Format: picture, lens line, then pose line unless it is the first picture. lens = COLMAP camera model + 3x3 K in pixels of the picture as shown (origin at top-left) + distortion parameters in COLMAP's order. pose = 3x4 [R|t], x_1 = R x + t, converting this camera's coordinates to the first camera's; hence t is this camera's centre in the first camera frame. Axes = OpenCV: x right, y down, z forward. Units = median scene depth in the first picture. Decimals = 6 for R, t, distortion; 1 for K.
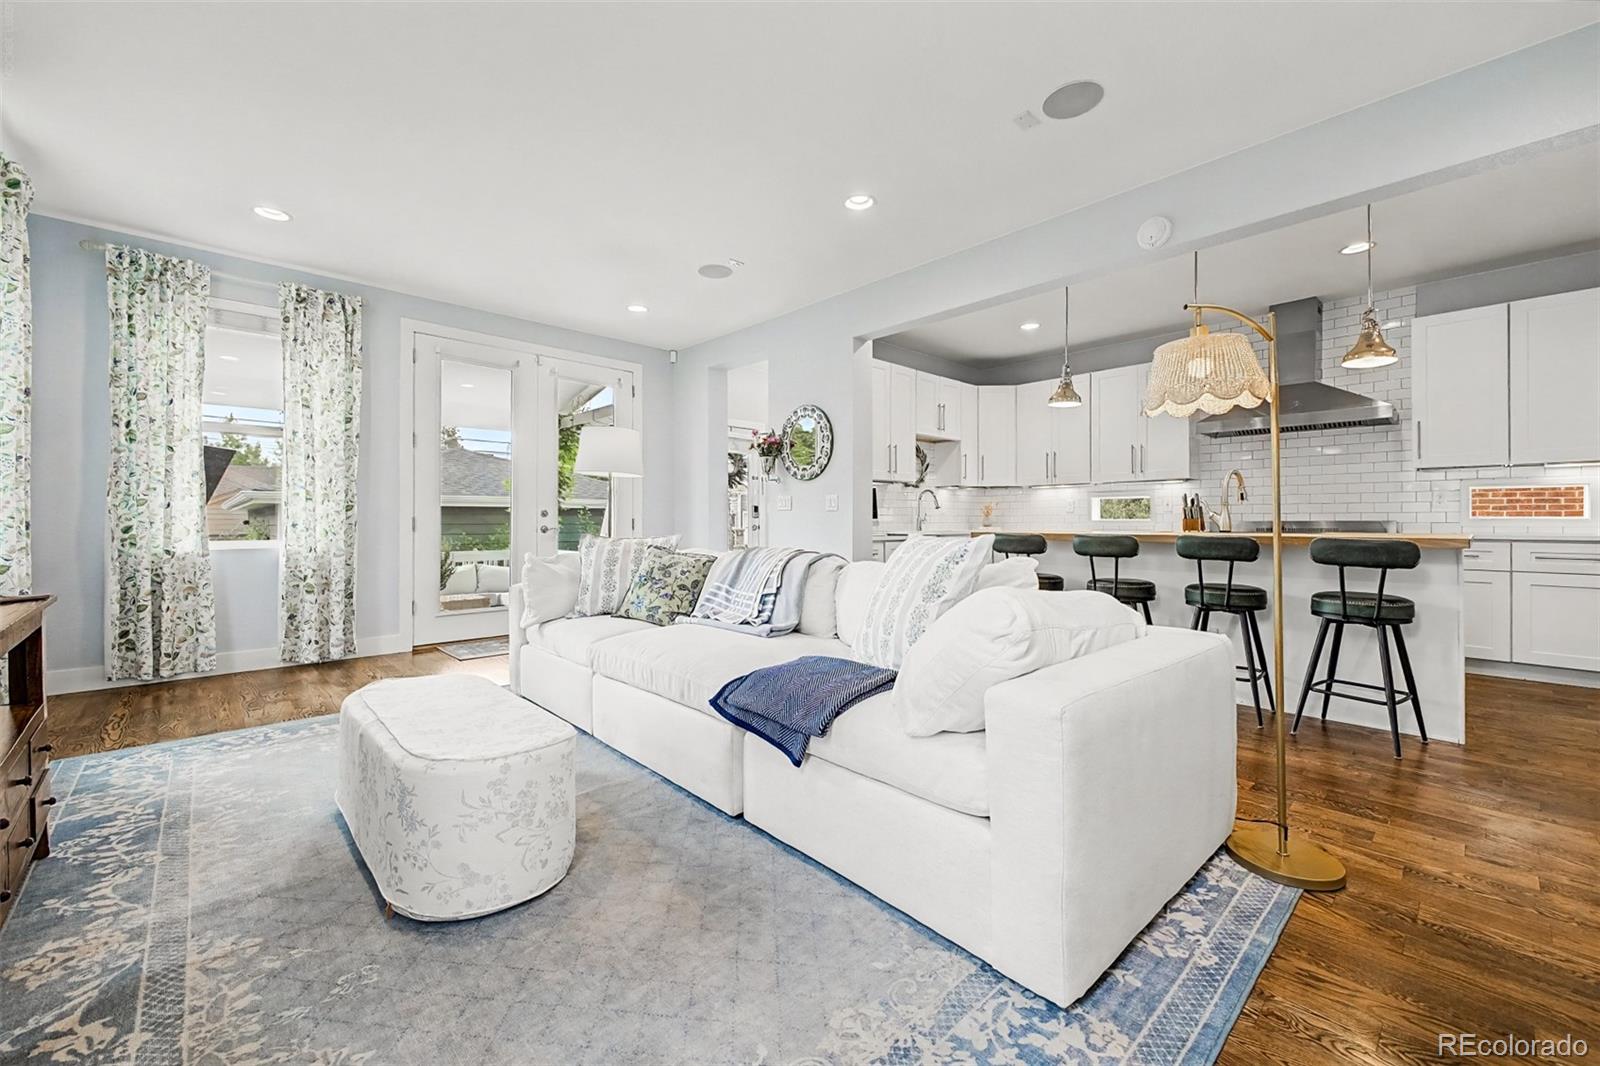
lens RADIAL K [[635.4, 0, 800.5], [0, 635.4, 524.5], [0, 0, 1]] dist [-0.002059, -0.000468]
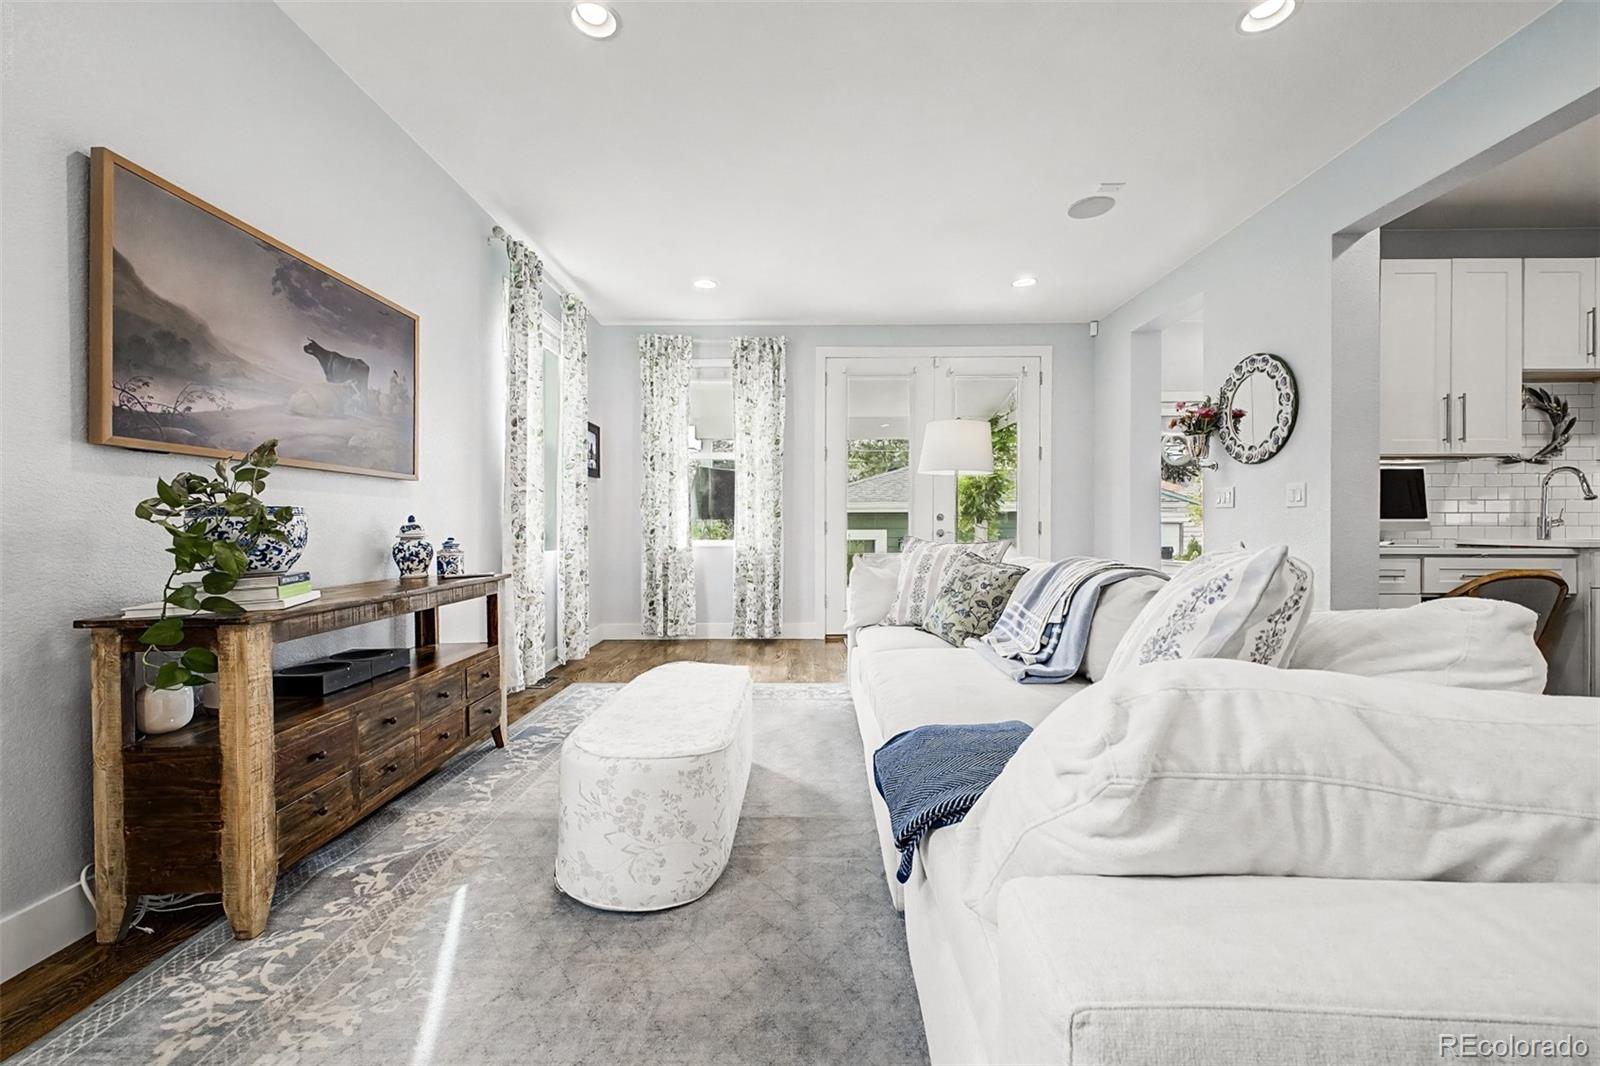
lens RADIAL K [[630.2, 0, 800.0], [0, 630.2, 533.0], [0, 0, 1]] dist [0.025973, -0.014073]
pose [[0.712615, 0.005789, -0.701532, 0.191789], [-0.000451, 0.999970, 0.007793, 0.000469], [0.701555, -0.005237, 0.712596, 0.213306]]
